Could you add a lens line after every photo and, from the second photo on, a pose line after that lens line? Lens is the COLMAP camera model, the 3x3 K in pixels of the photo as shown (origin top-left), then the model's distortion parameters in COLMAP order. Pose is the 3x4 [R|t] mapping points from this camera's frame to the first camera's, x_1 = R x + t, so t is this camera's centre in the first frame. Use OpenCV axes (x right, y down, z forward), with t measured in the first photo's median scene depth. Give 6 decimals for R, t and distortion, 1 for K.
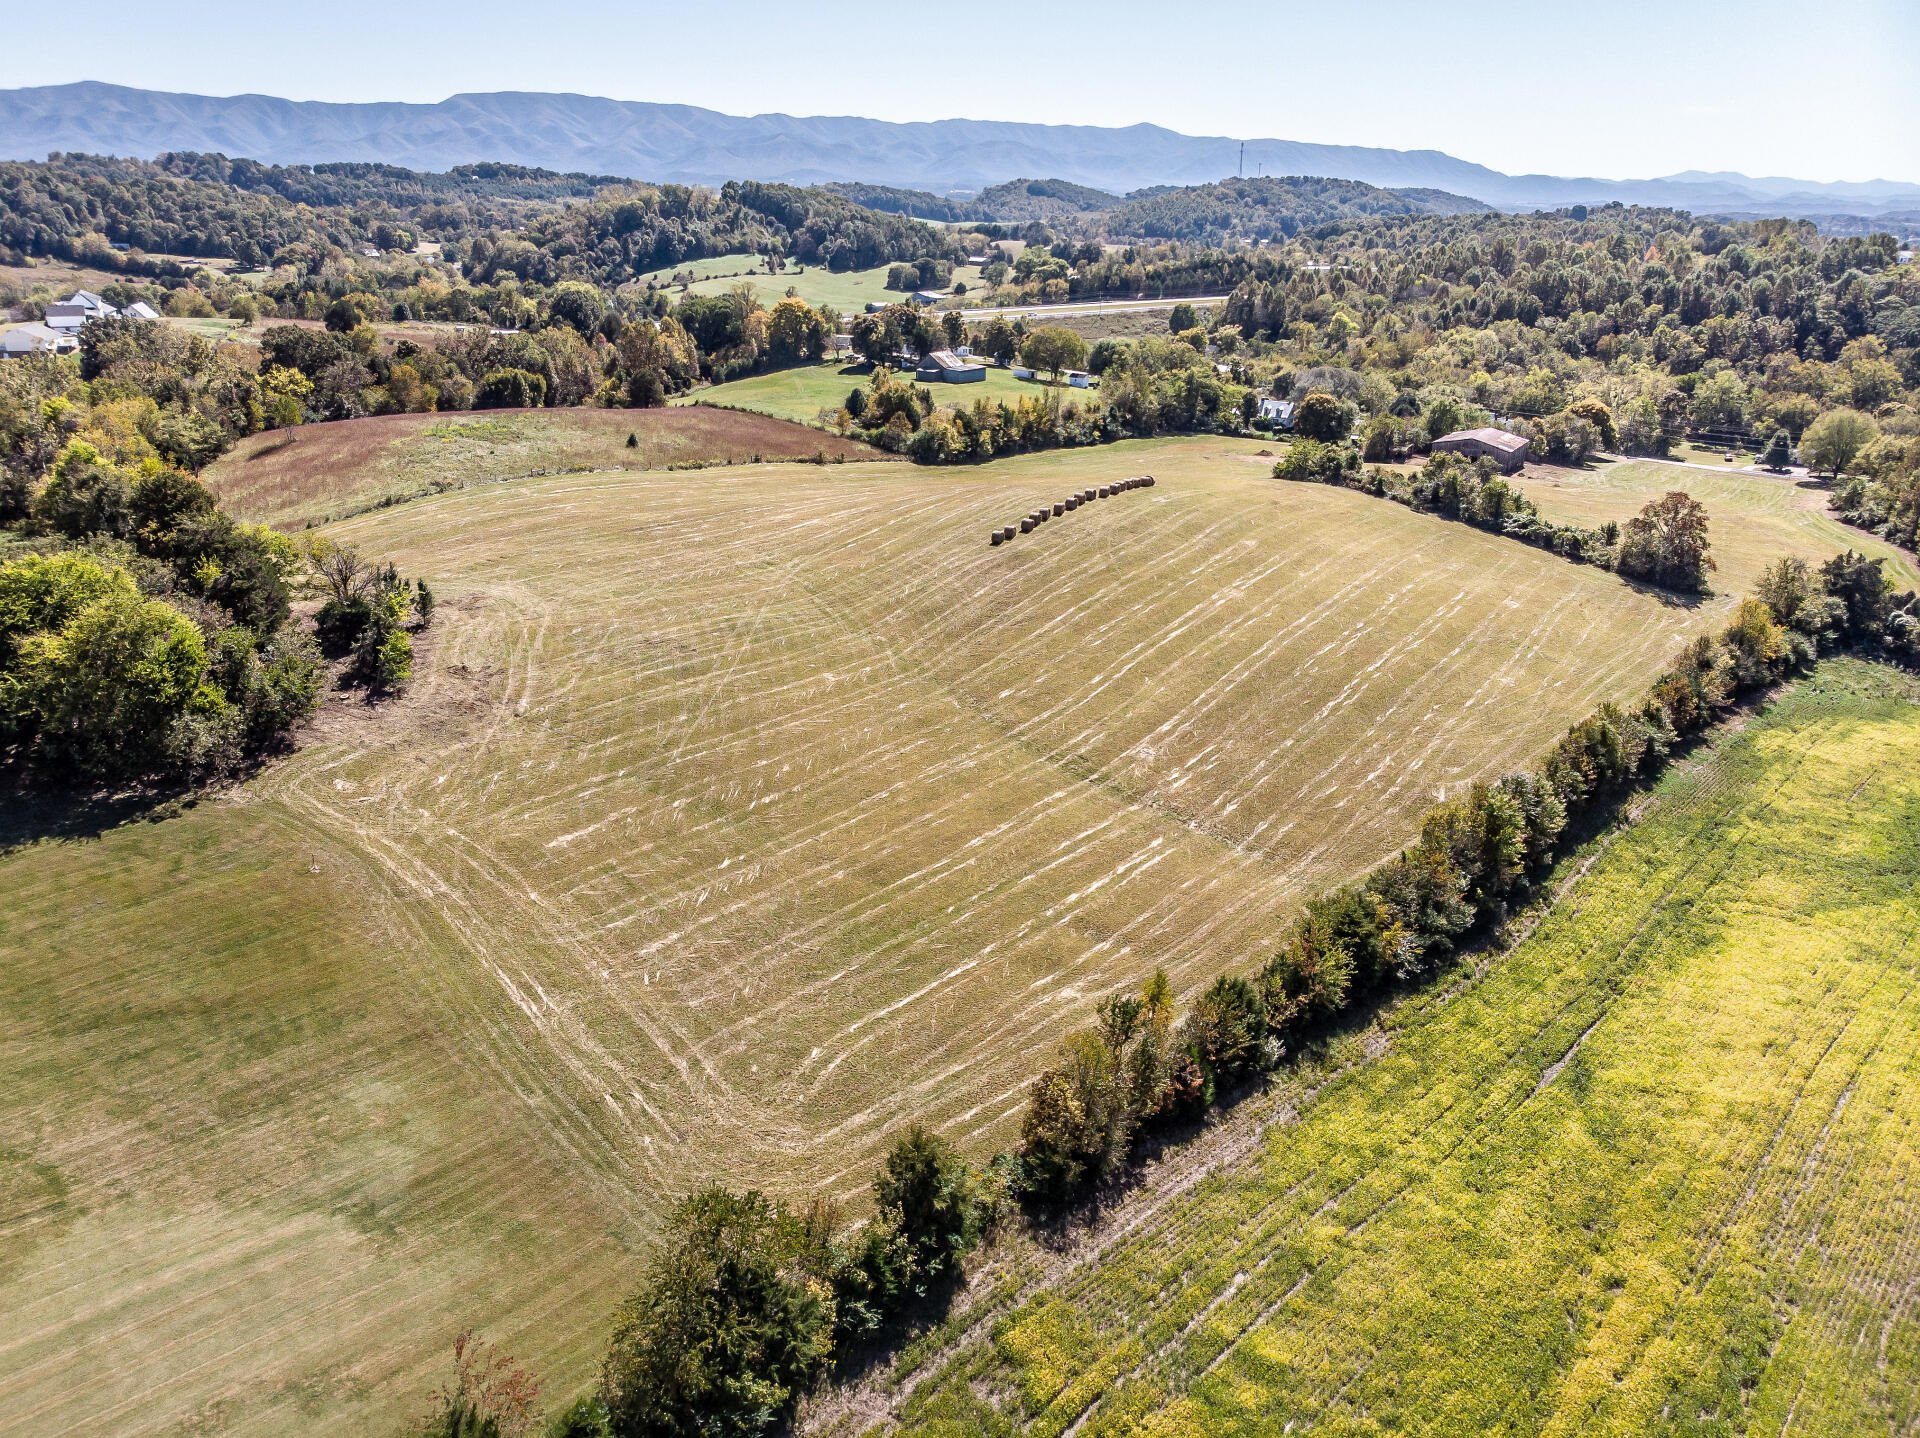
lens RADIAL K [[1404.3, 0, 945.4], [0, 1404.3, 706.6], [0, 0, 1]] dist [-0.011098, 0.023398]
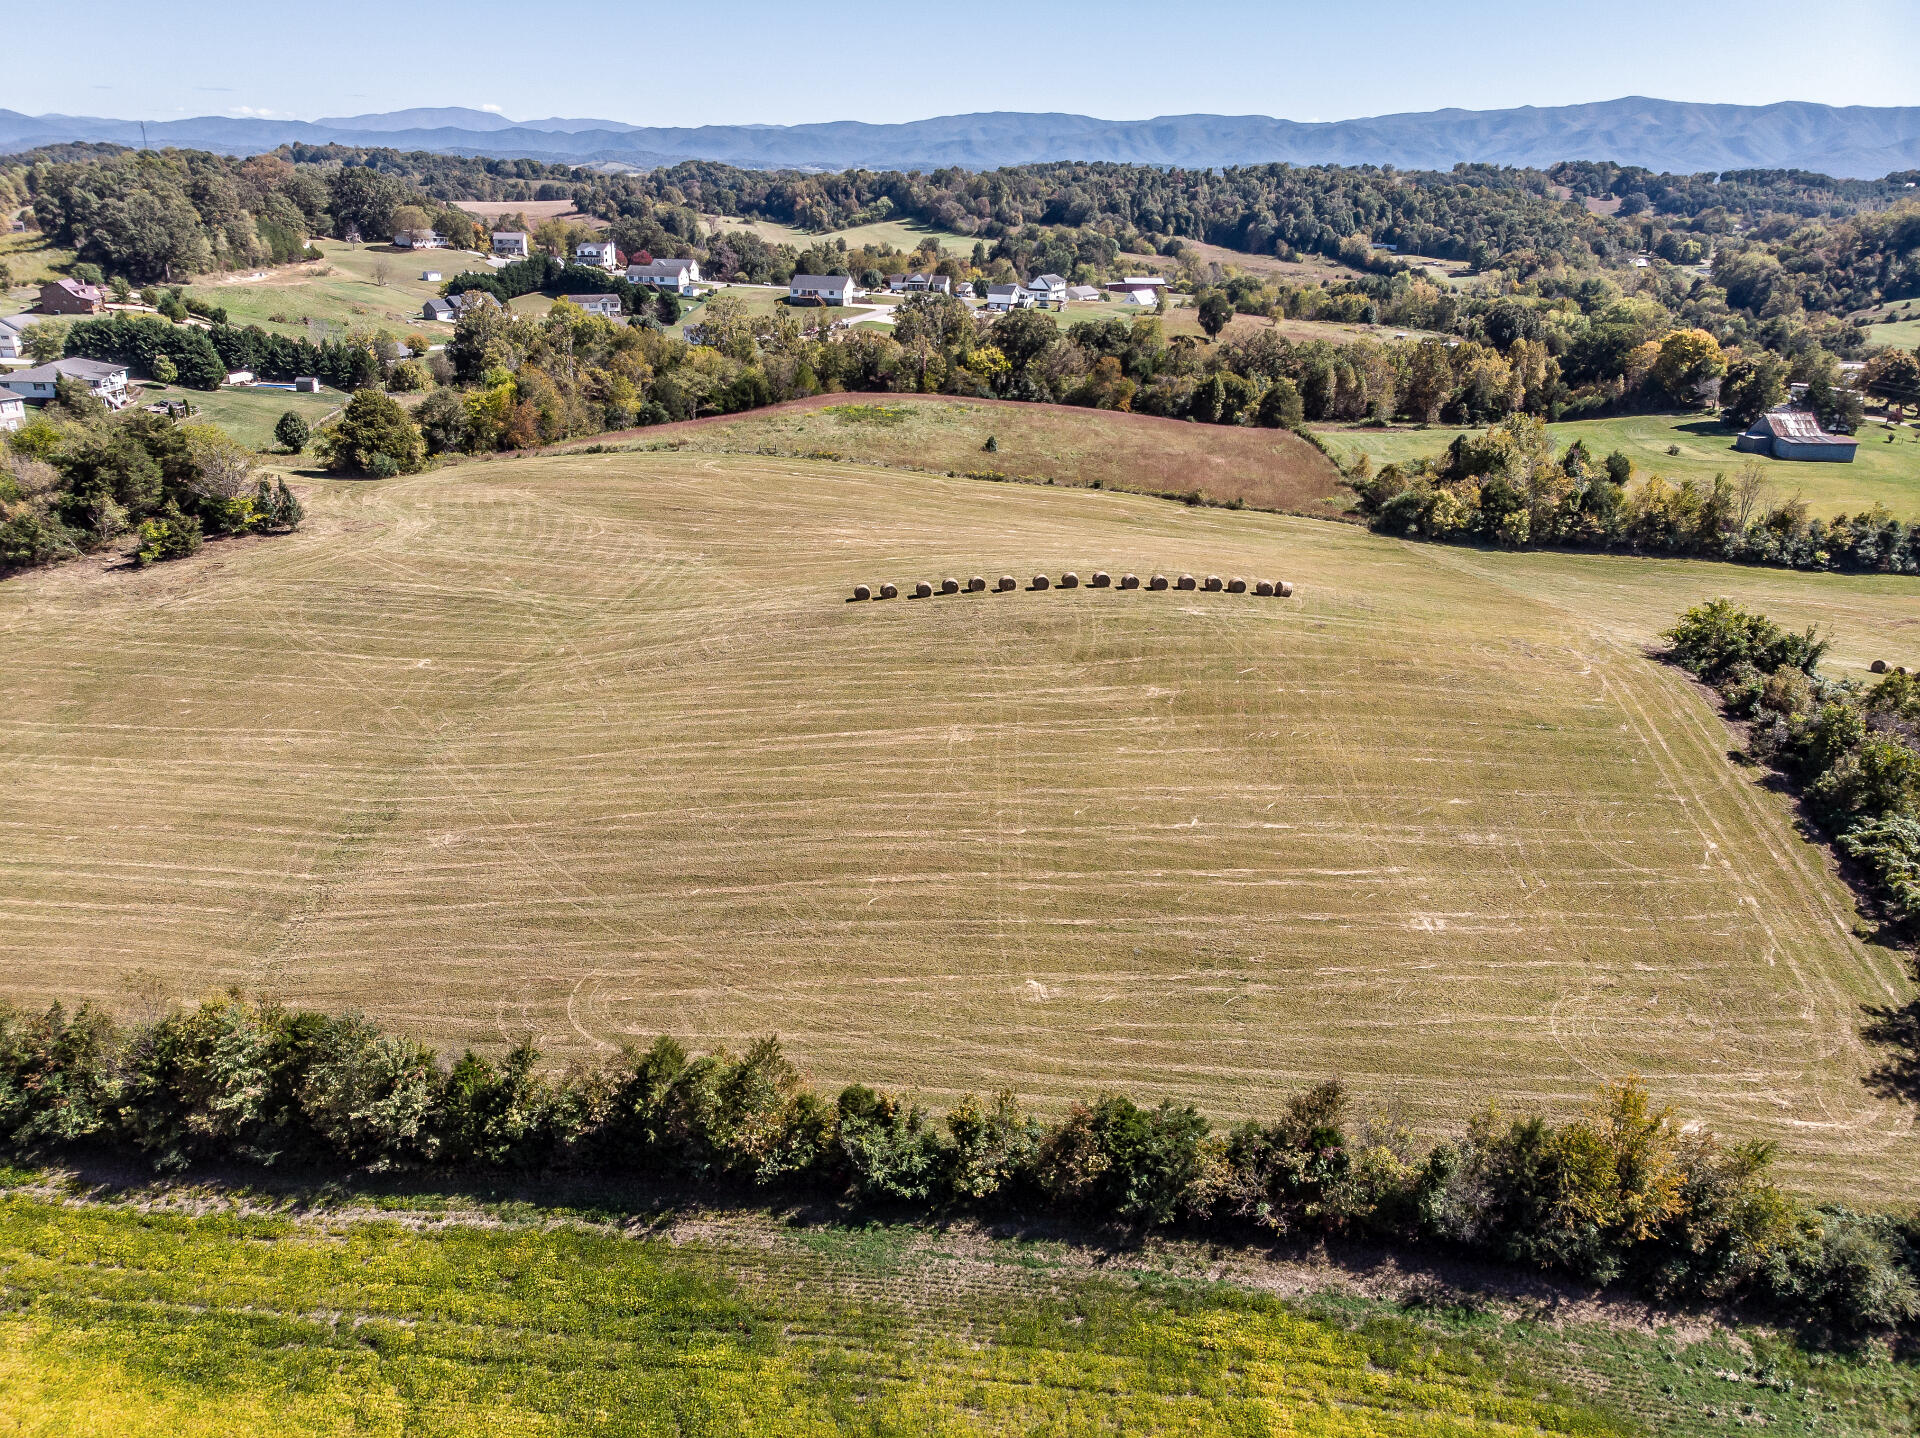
lens RADIAL K [[1430.5, 0, 965.8], [0, 1430.5, 700.5], [0, 0, 1]] dist [-0.007350, 0.019281]
pose [[0.601990, 0.270784, -0.751188, 0.133211], [-0.283313, 0.951972, 0.116118, -0.032510], [0.746553, 0.142920, 0.649795, 0.095459]]
